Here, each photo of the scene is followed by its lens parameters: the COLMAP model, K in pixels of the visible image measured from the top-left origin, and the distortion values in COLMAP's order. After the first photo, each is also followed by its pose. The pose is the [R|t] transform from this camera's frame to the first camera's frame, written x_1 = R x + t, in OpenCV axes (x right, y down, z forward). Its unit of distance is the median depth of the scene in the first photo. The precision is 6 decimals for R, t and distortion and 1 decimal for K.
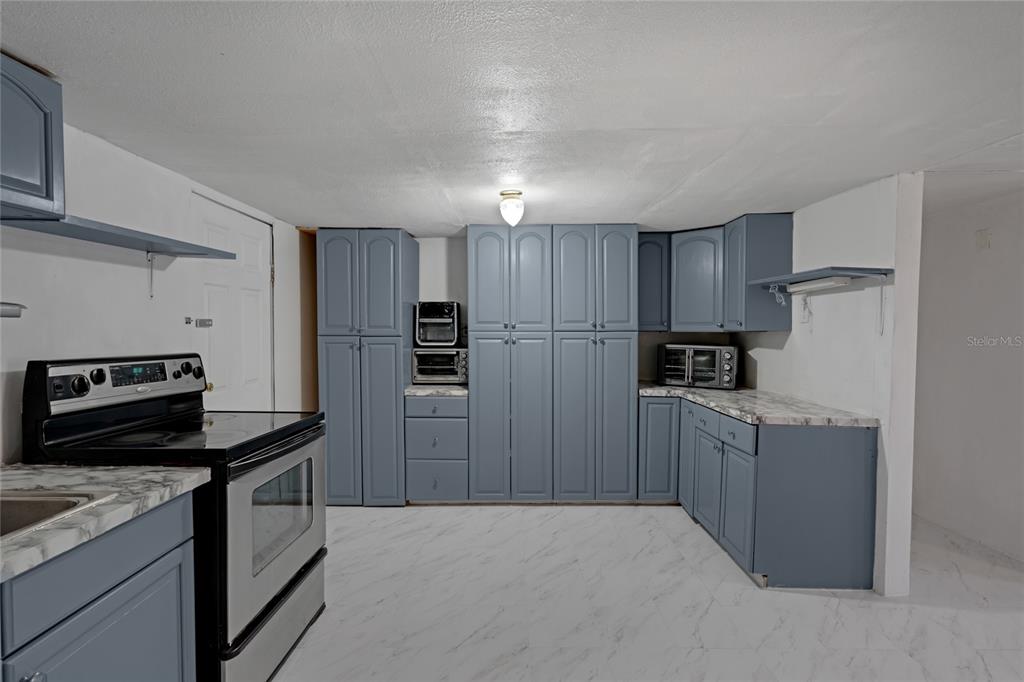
lens RADIAL K [[487.6, 0, 512.0], [0, 487.6, 341.0], [0, 0, 1]] dist [-0.000630, 0.000313]
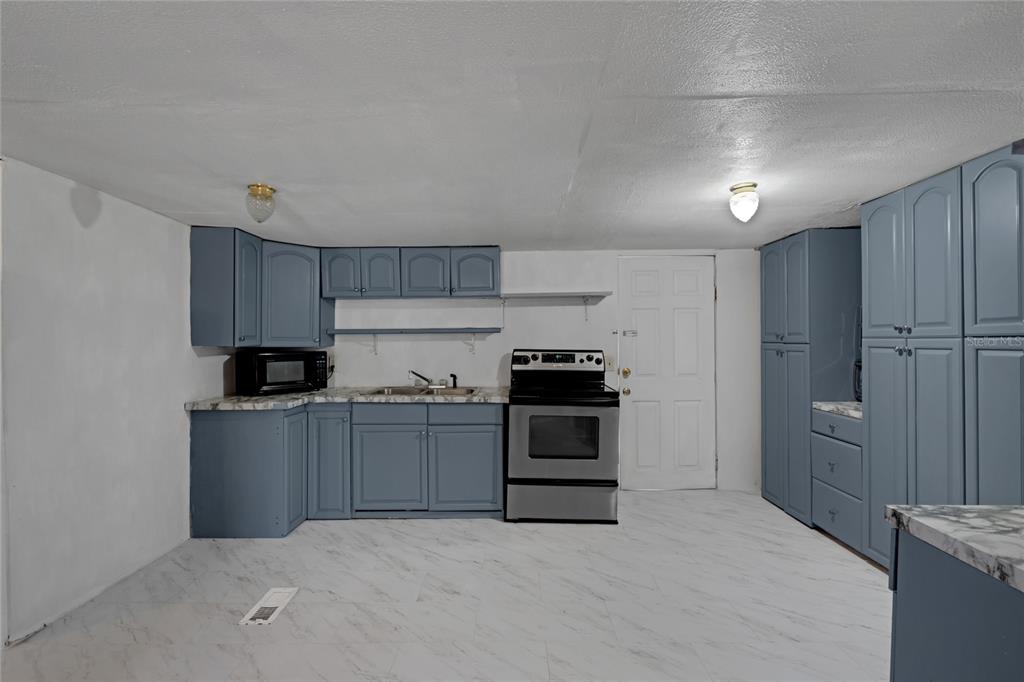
lens RADIAL K [[466.5, 0, 512.0], [0, 466.5, 341.0], [0, 0, 1]] dist [-0.002409, 0.000189]
pose [[-0.003869, 0.000619, -0.999992, 0.675562], [-0.023290, 0.999728, 0.000709, -0.001729], [0.999721, 0.023293, -0.003853, 0.438629]]
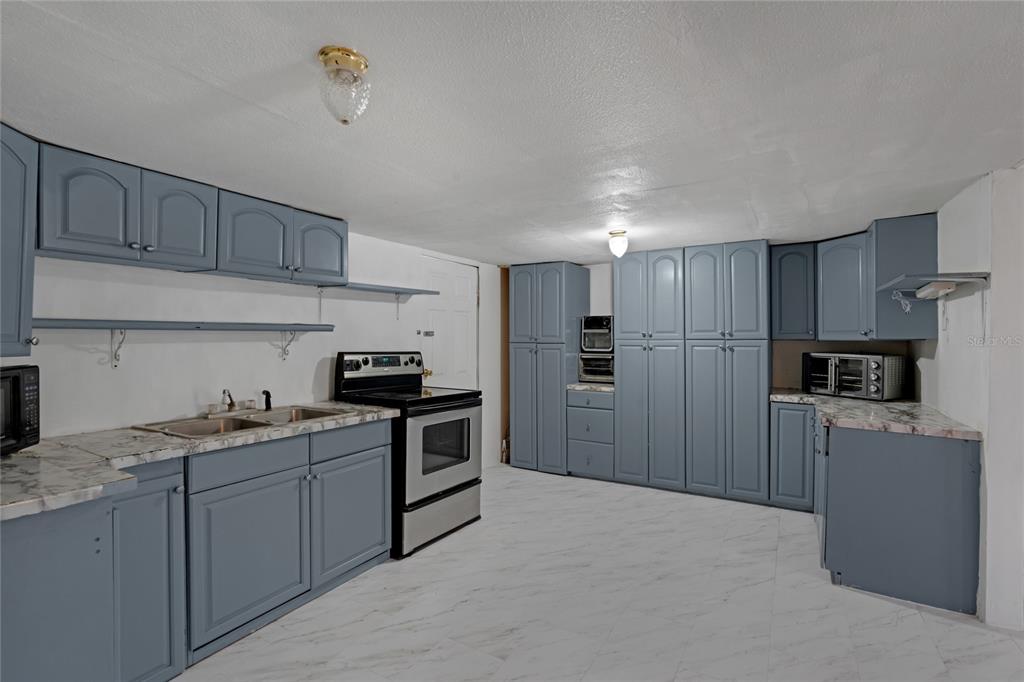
lens RADIAL K [[481.2, 0, 518.8], [0, 481.2, 336.2], [0, 0, 1]] dist [-0.000149, 0.000603]
pose [[0.865829, -0.003052, -0.500331, 0.313935], [-0.012947, 0.999510, -0.028502, 0.009620], [0.500173, 0.031155, 0.865365, -0.175937]]
